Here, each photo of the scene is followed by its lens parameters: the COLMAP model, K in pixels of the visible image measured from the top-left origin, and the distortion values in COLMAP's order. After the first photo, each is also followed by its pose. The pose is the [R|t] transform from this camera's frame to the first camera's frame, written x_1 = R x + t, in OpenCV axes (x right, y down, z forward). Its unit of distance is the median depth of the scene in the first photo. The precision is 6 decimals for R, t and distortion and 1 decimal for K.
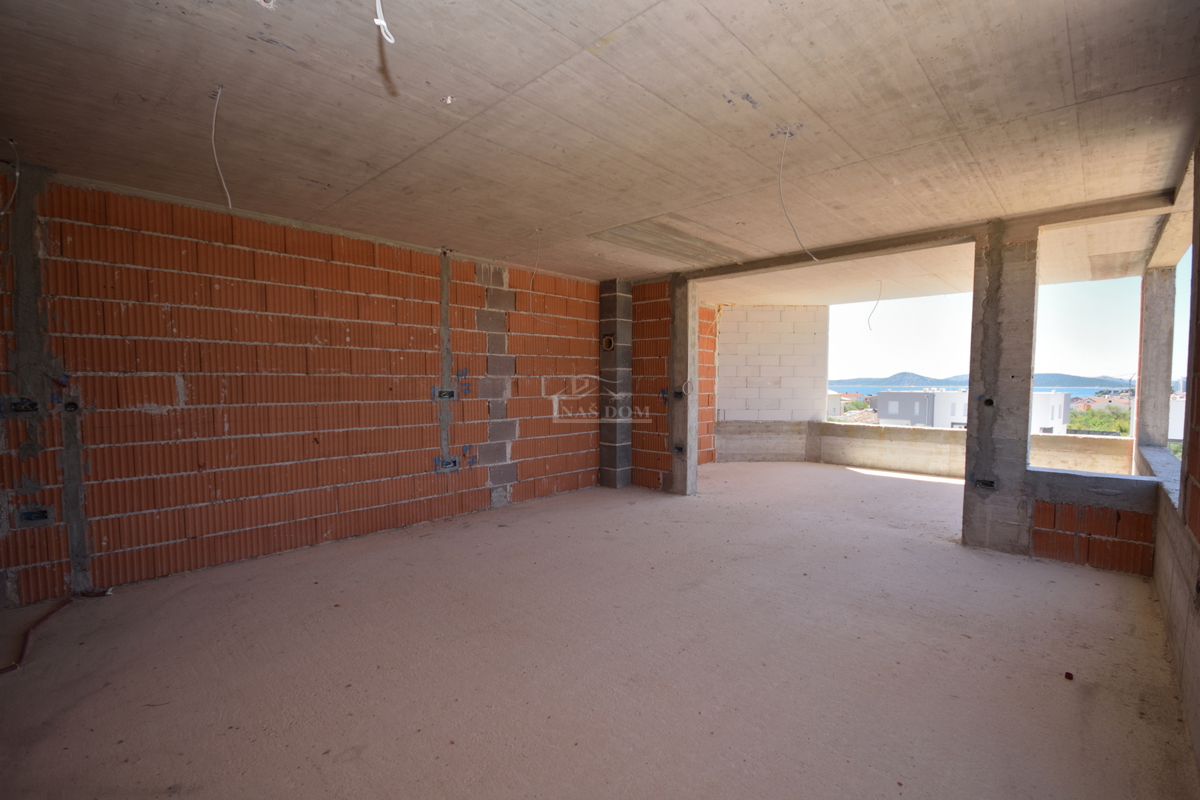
lens RADIAL K [[526.9, 0, 602.6], [0, 526.9, 408.6], [0, 0, 1]] dist [-0.001036, -0.000556]
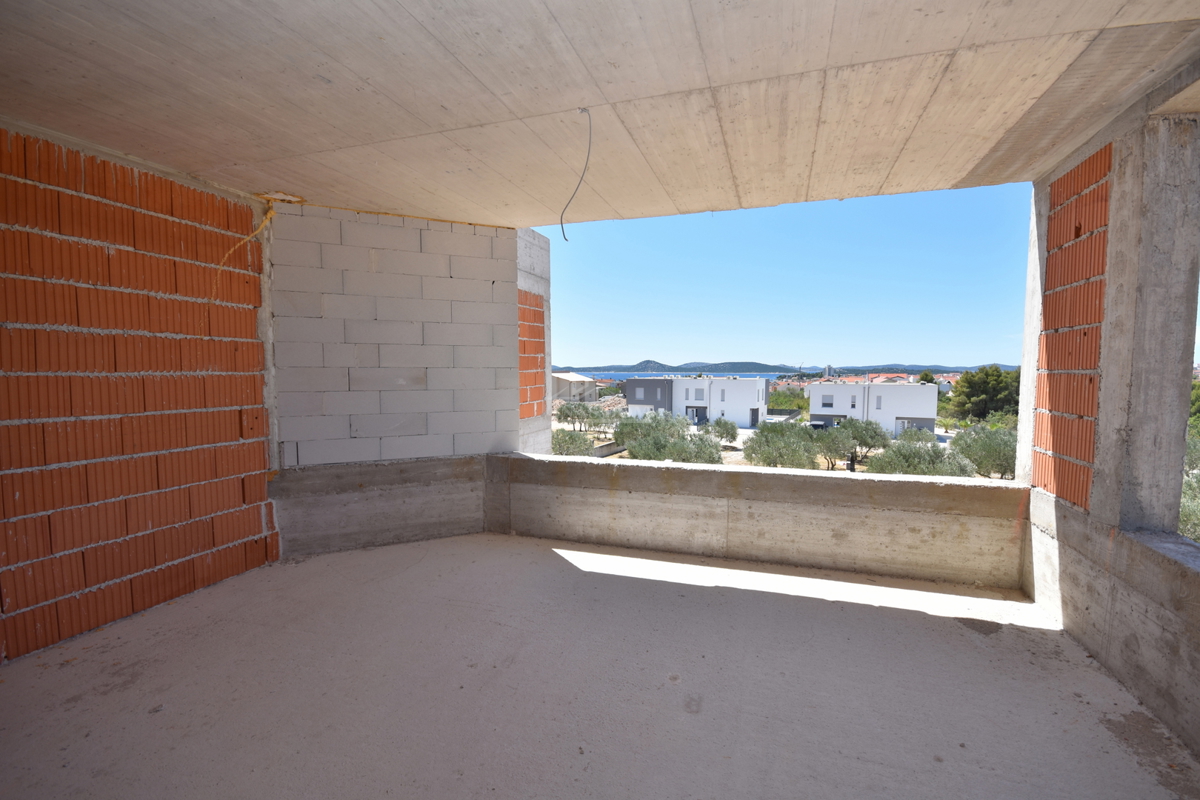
lens RADIAL K [[526.9, 0, 600.8], [0, 526.9, 408.7], [0, 0, 1]] dist [-0.001036, -0.000556]
pose [[0.908854, -0.032106, 0.415877, 0.324420], [0.021874, 0.999330, 0.029345, -0.038394], [-0.416541, -0.017573, 0.908947, 0.568285]]
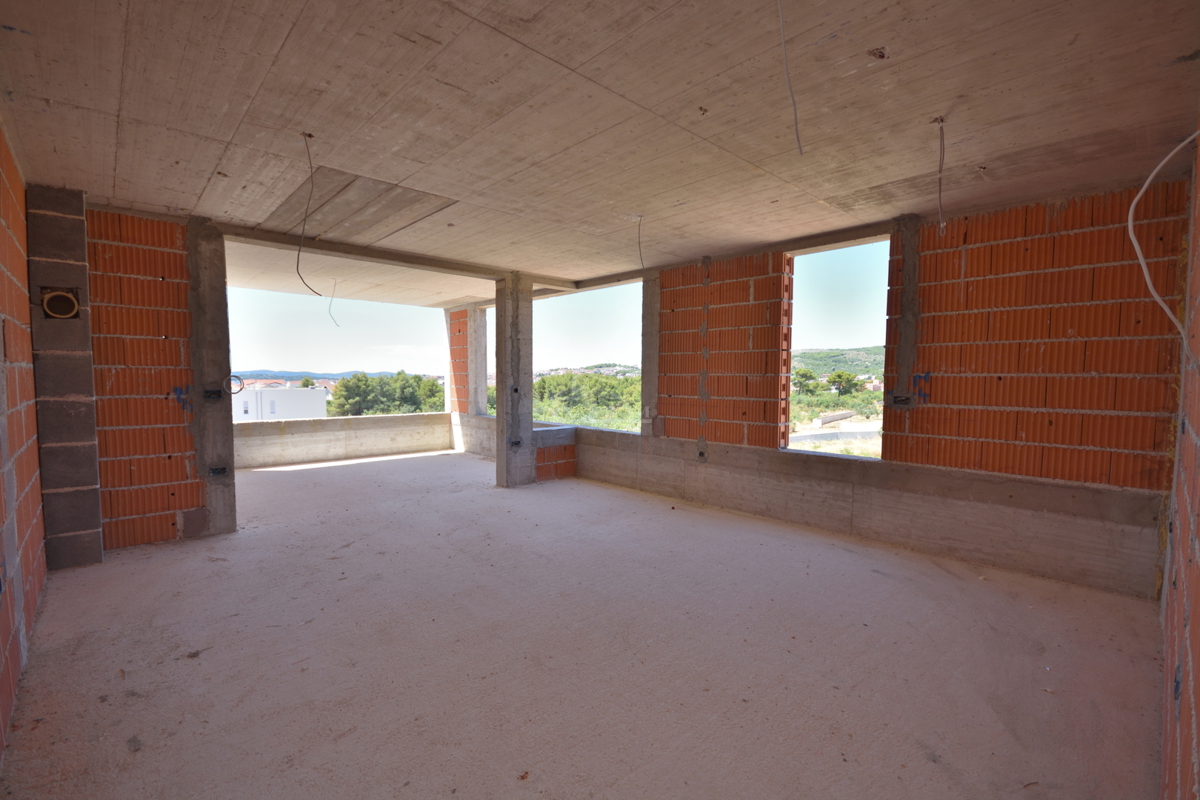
lens RADIAL K [[526.9, 0, 604.0], [0, 526.9, 406.8], [0, 0, 1]] dist [-0.001036, -0.000556]
pose [[0.059794, -0.056772, 0.996595, -0.433938], [0.045382, 0.997504, 0.054101, -0.019703], [-0.997179, 0.041992, 0.062221, 0.360821]]
